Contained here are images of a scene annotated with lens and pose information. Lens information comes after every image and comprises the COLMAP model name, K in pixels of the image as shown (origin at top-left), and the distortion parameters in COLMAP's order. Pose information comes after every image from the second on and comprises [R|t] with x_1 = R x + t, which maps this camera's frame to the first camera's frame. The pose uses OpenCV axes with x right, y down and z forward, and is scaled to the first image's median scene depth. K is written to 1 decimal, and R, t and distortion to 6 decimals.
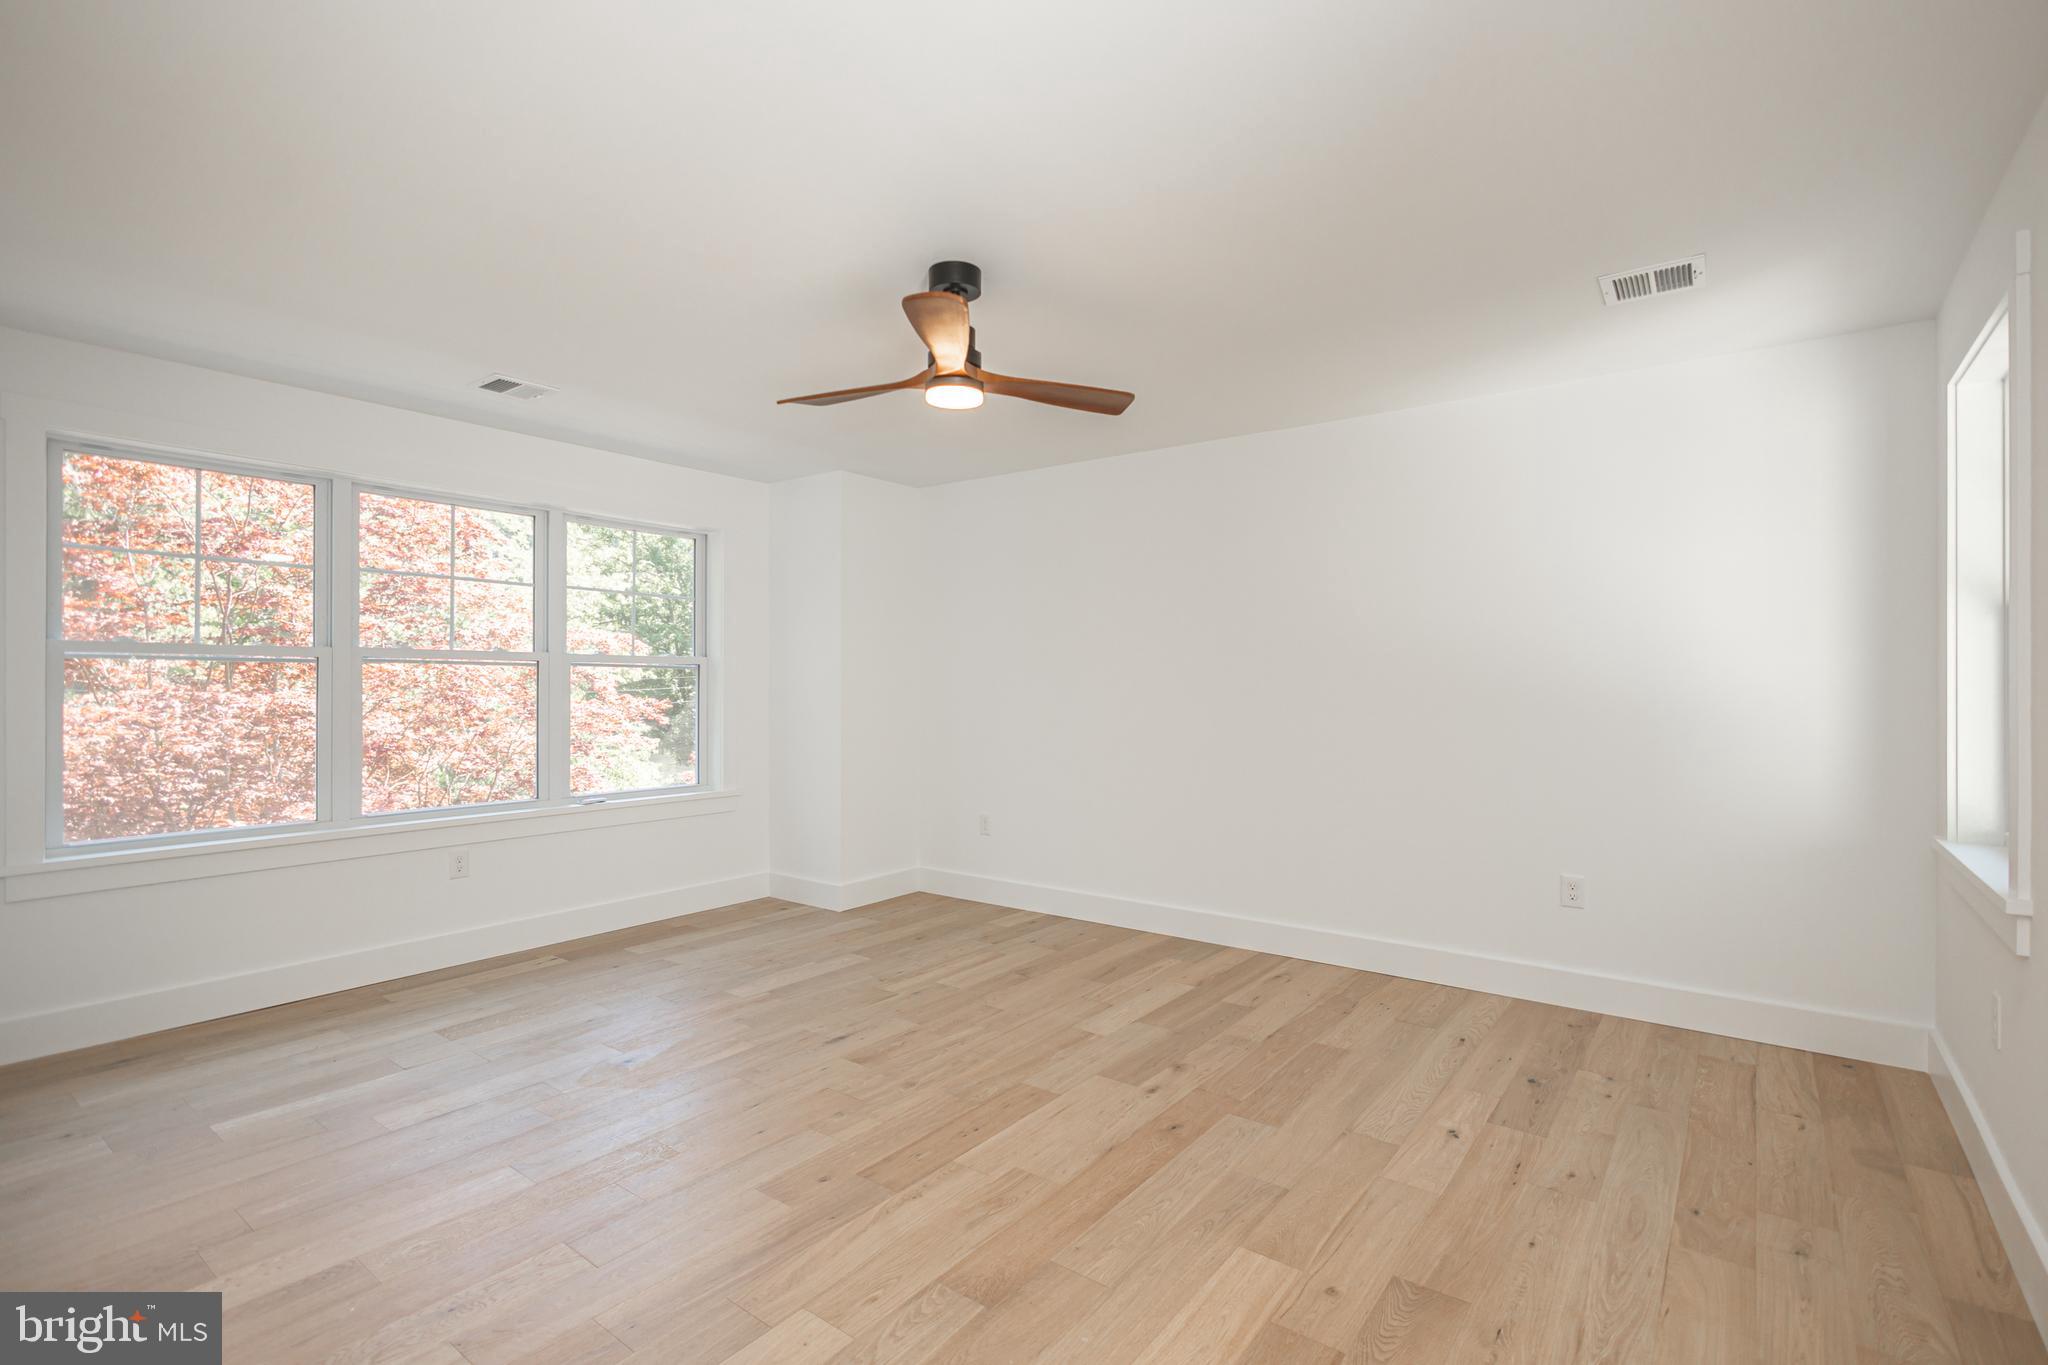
lens RADIAL K [[976.0, 0, 1020.7], [0, 976.0, 682.6], [0, 0, 1]] dist [0.009430, -0.001167]
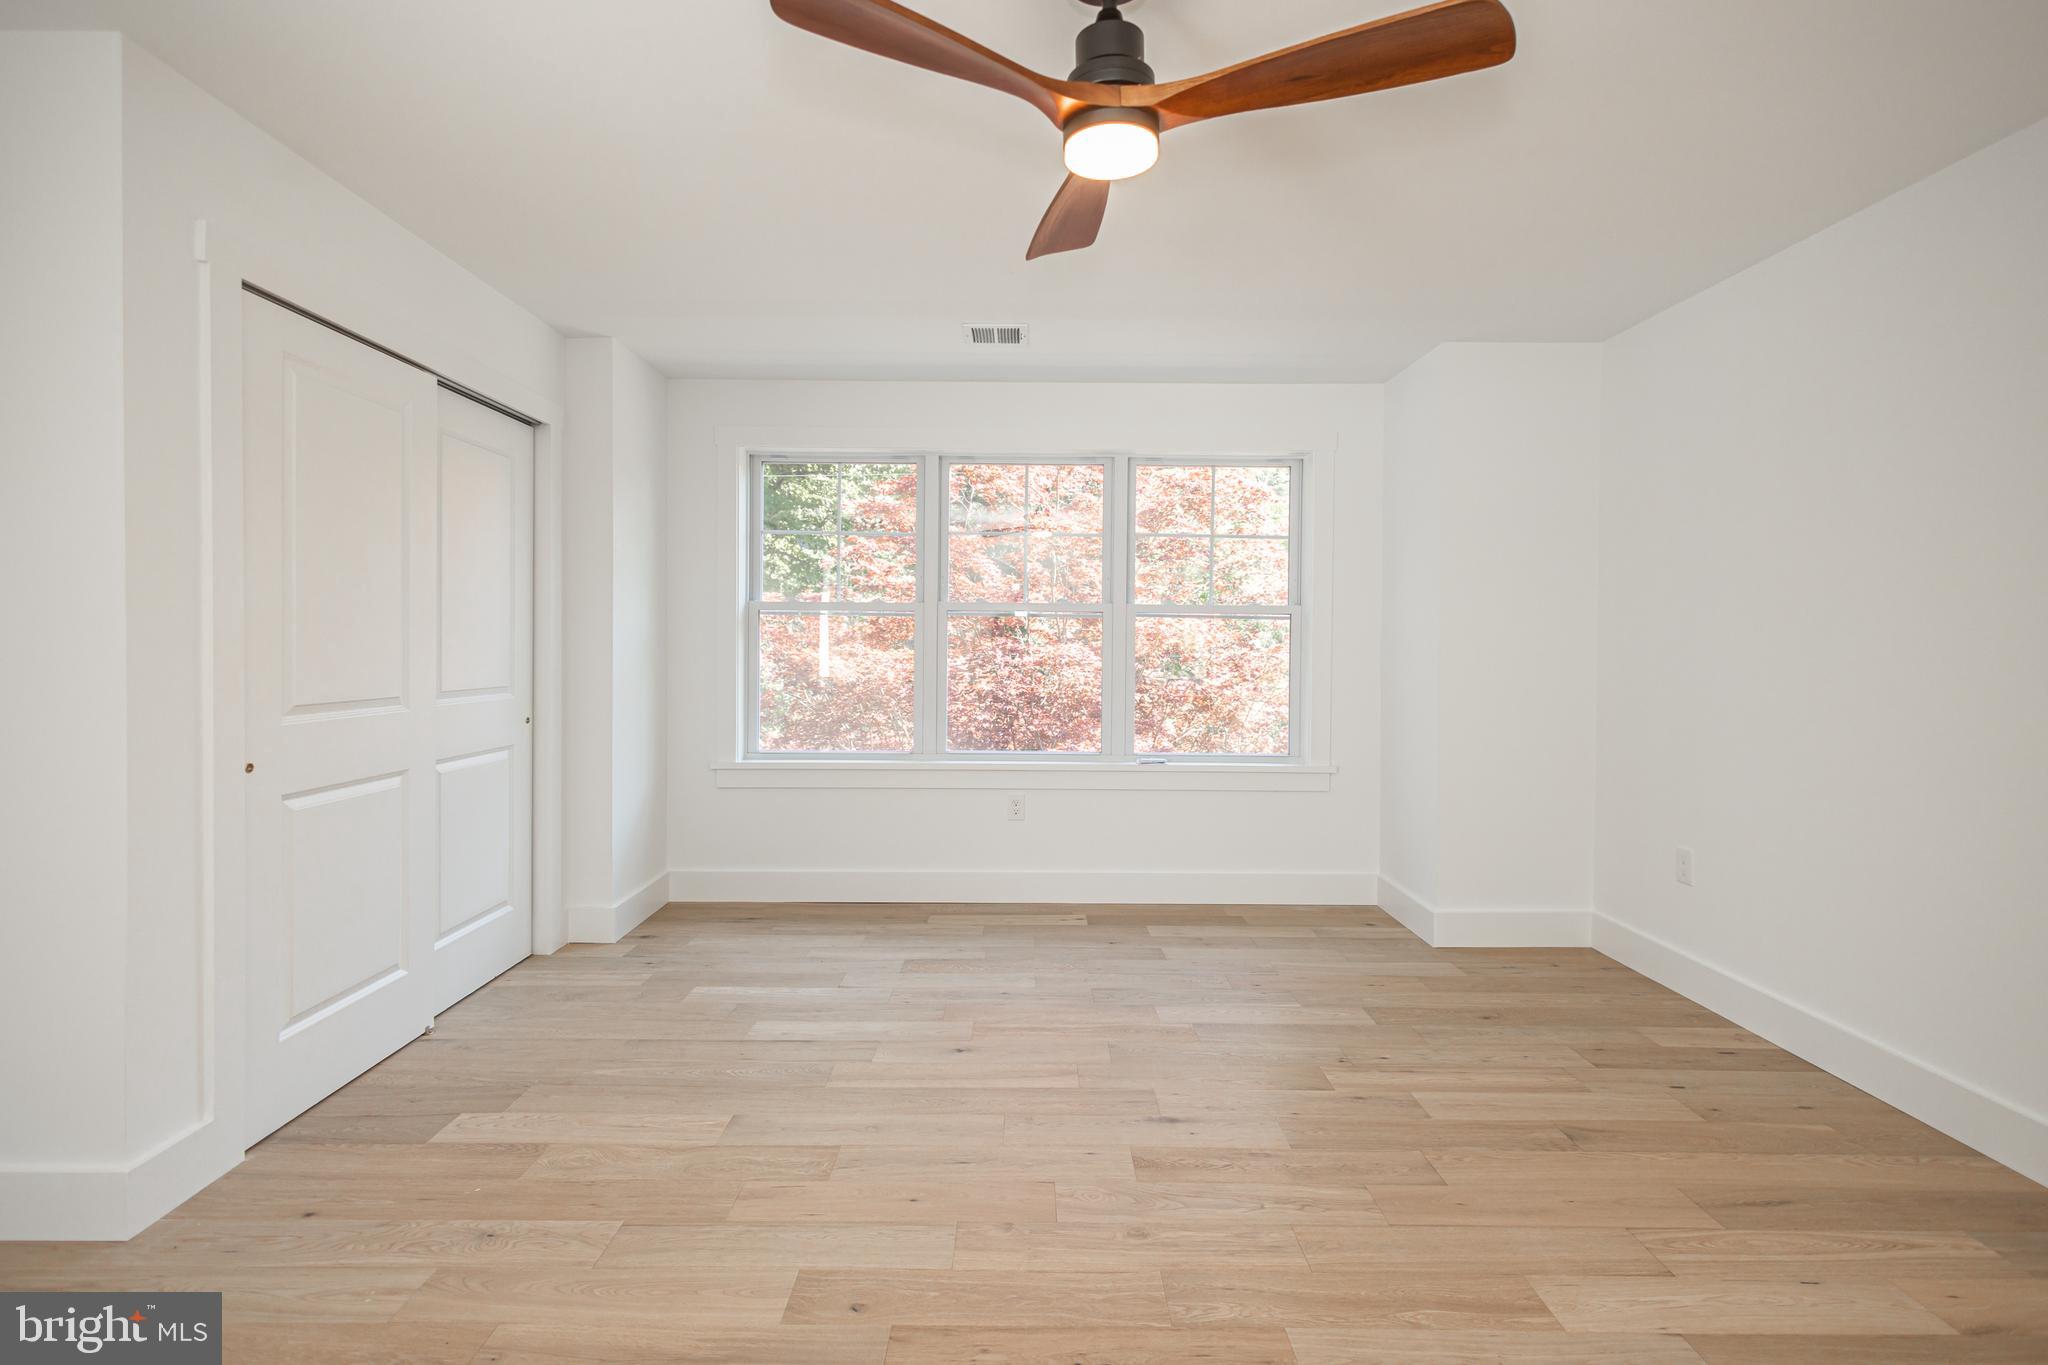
lens RADIAL K [[976.0, 0, 997.1], [0, 976.0, 682.1], [0, 0, 1]] dist [0.009430, -0.001167]
pose [[0.601404, 0.037741, -0.798053, 0.277411], [-0.007292, 0.999101, 0.041754, 0.014076], [0.798912, -0.019292, 0.601139, 0.443524]]
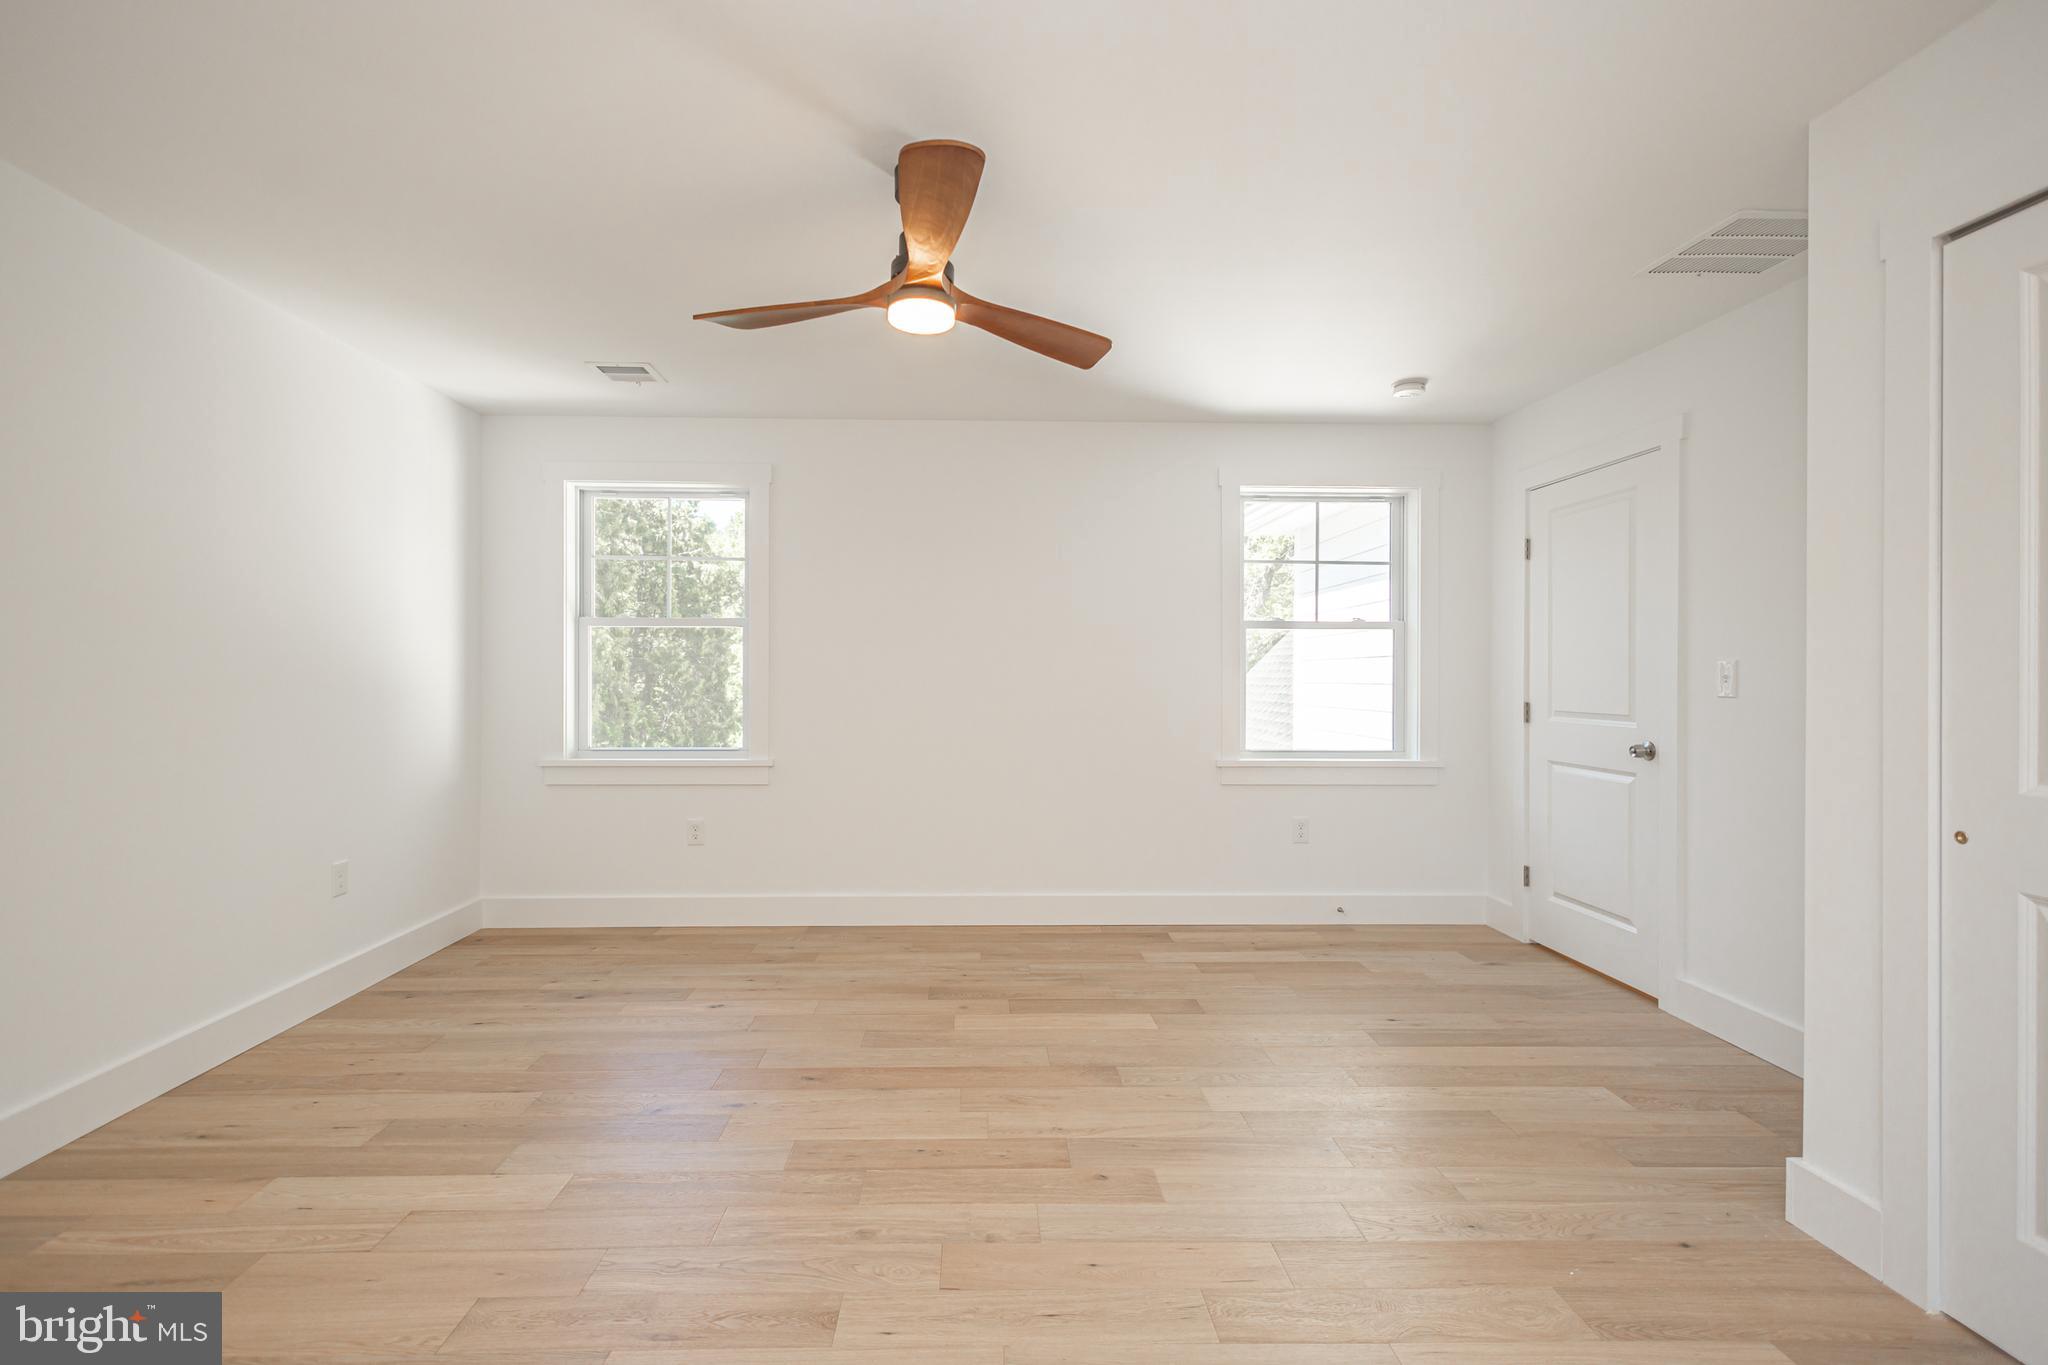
lens RADIAL K [[976.0, 0, 1009.5], [0, 976.0, 675.4], [0, 0, 1]] dist [0.009430, -0.001167]
pose [[-0.650682, 0.000208, 0.759350, -0.574517], [-0.002734, 0.999993, -0.002616, 0.019103], [-0.759345, -0.003778, -0.650677, 1.126915]]
